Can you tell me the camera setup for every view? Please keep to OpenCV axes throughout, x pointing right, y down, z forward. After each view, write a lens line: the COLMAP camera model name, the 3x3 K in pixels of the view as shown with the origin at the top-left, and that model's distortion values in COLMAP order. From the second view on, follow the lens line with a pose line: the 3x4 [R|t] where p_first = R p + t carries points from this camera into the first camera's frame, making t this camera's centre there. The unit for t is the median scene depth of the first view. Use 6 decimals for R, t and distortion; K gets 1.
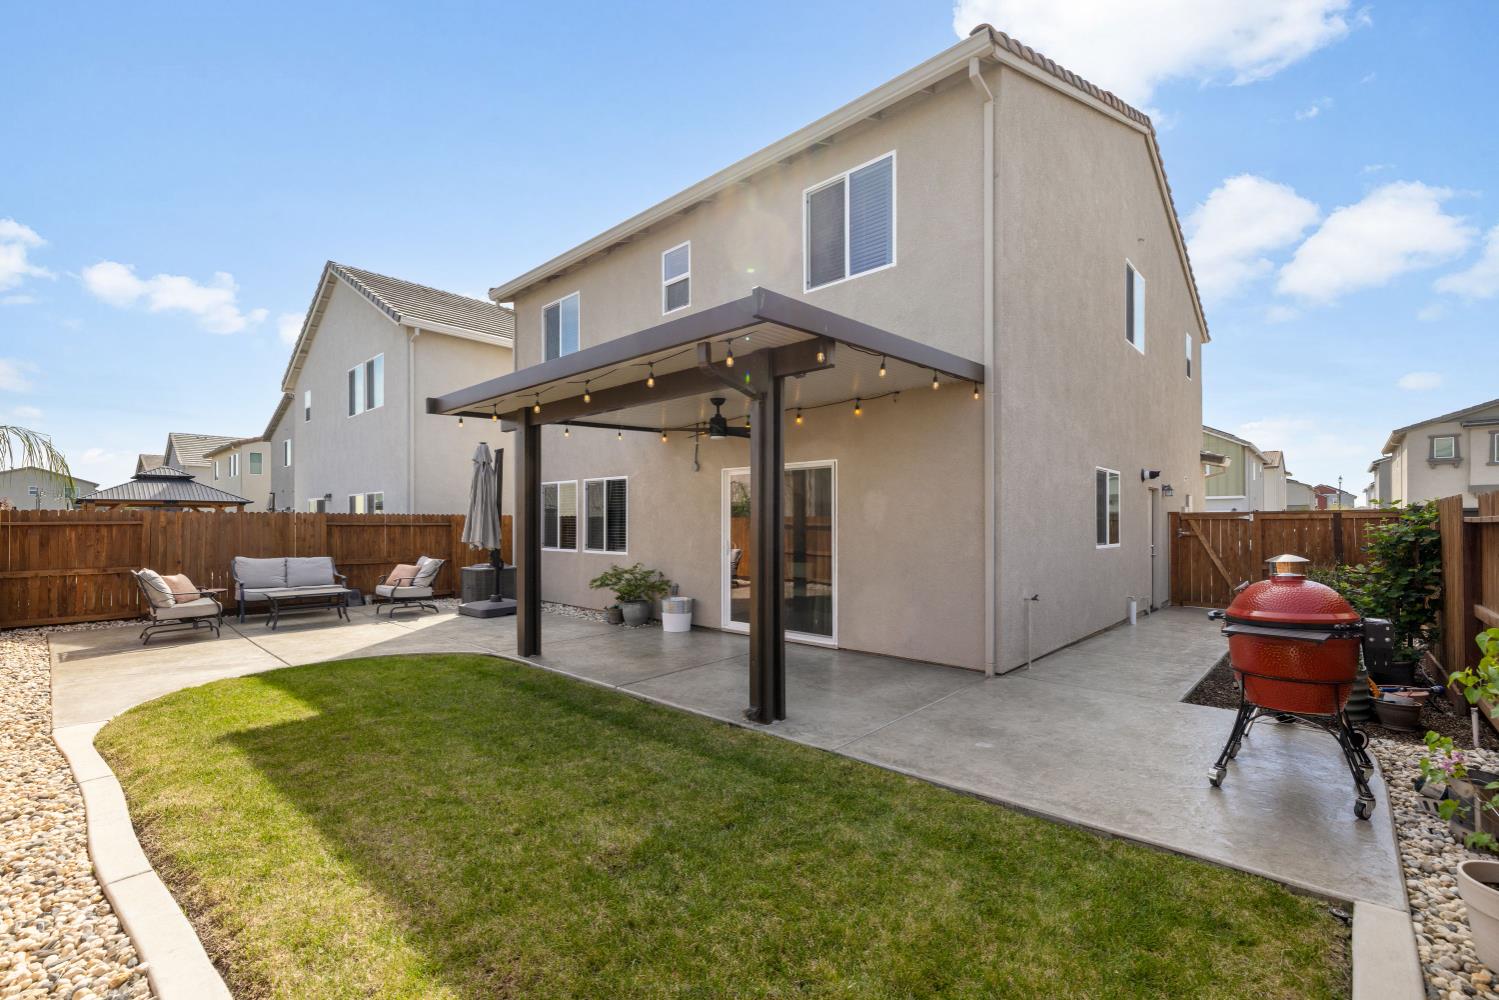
lens RADIAL K [[634.9, 0, 746.1], [0, 634.9, 506.7], [0, 0, 1]] dist [0.000150, 0.000103]
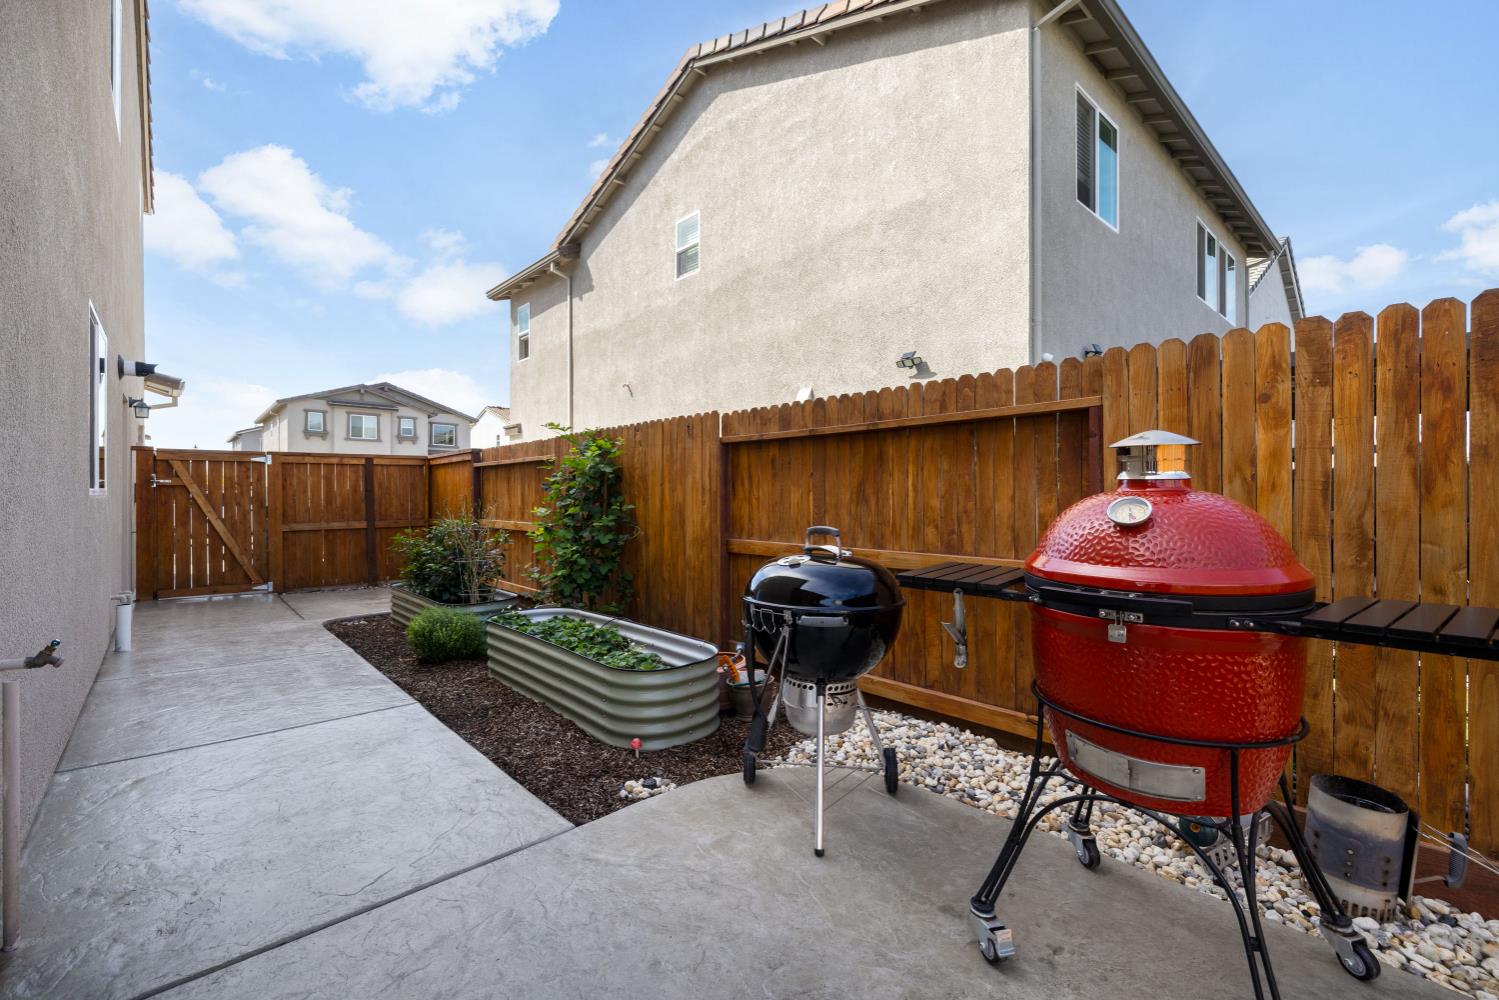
lens RADIAL K [[634.9, 0, 746.1], [0, 634.9, 506.7], [0, 0, 1]] dist [0.000150, 0.000103]
pose [[0.084677, -0.018820, 0.996231, 0.128348], [-0.024835, 0.999471, 0.020992, 0.041401], [-0.996099, -0.026519, 0.084165, 0.405116]]
